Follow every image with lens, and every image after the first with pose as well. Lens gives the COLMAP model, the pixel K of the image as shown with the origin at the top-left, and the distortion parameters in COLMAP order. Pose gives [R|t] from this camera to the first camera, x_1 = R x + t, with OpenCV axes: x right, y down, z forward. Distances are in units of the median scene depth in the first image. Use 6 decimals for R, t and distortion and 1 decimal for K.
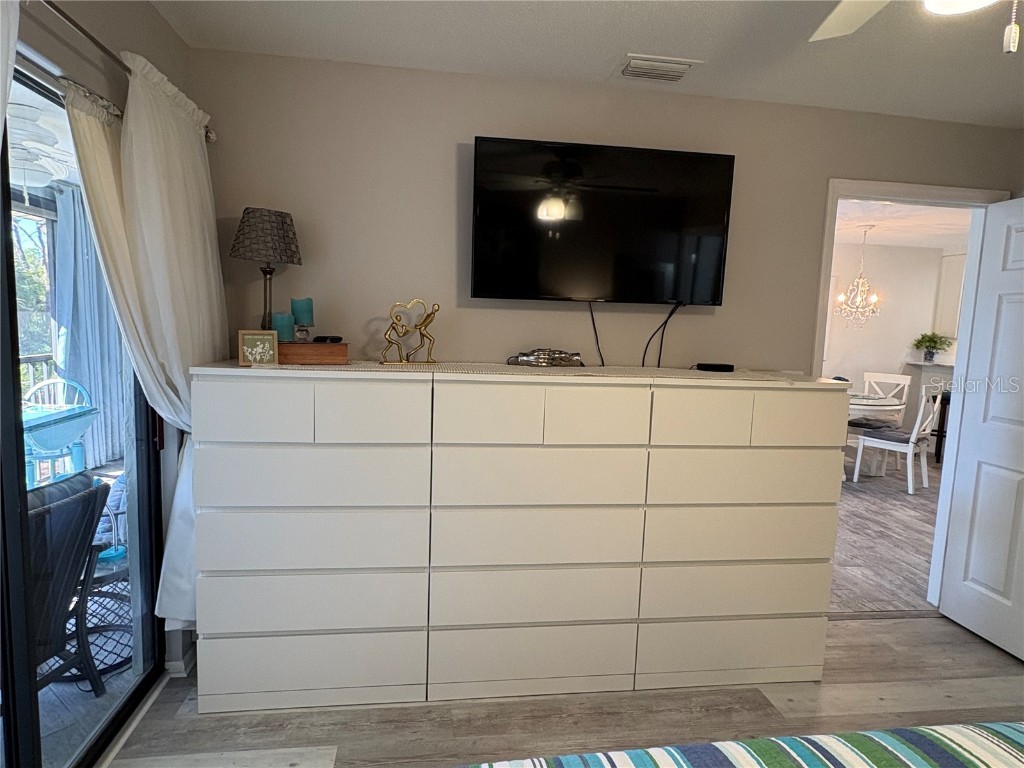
lens RADIAL K [[599.1, 0, 512.0], [0, 599.1, 387.8], [0, 0, 1]] dist [-0.004771, 0.000030]
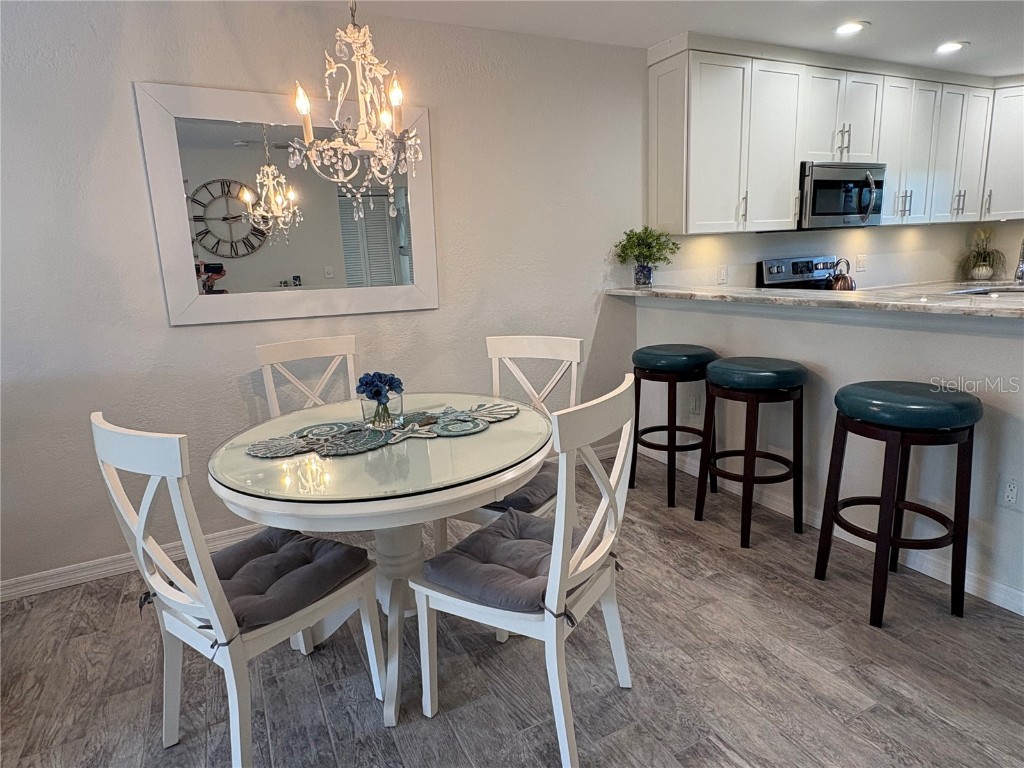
lens RADIAL K [[599.1, 0, 510.2], [0, 599.1, 383.2], [0, 0, 1]] dist [-0.004771, 0.000030]
pose [[0.943873, -0.148058, 0.295268, 0.437982], [0.120827, 0.986722, 0.108534, -0.032730], [-0.307417, -0.066766, 0.949230, 0.562135]]
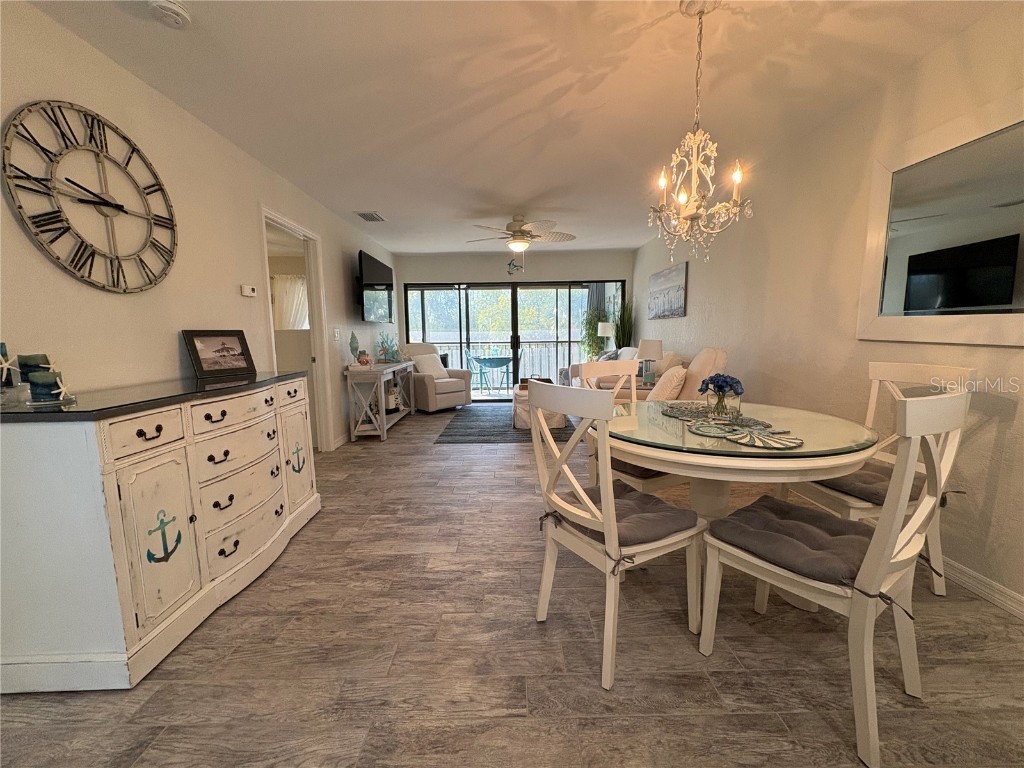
lens RADIAL K [[404.4, 0, 512.0], [0, 404.4, 386.1], [0, 0, 1]] dist [-0.000332, -0.000038]
pose [[-0.135627, 0.089601, -0.986700, 0.705274], [-0.102196, 0.989325, 0.103887, -0.021787], [0.985475, 0.114927, -0.125023, 0.737868]]
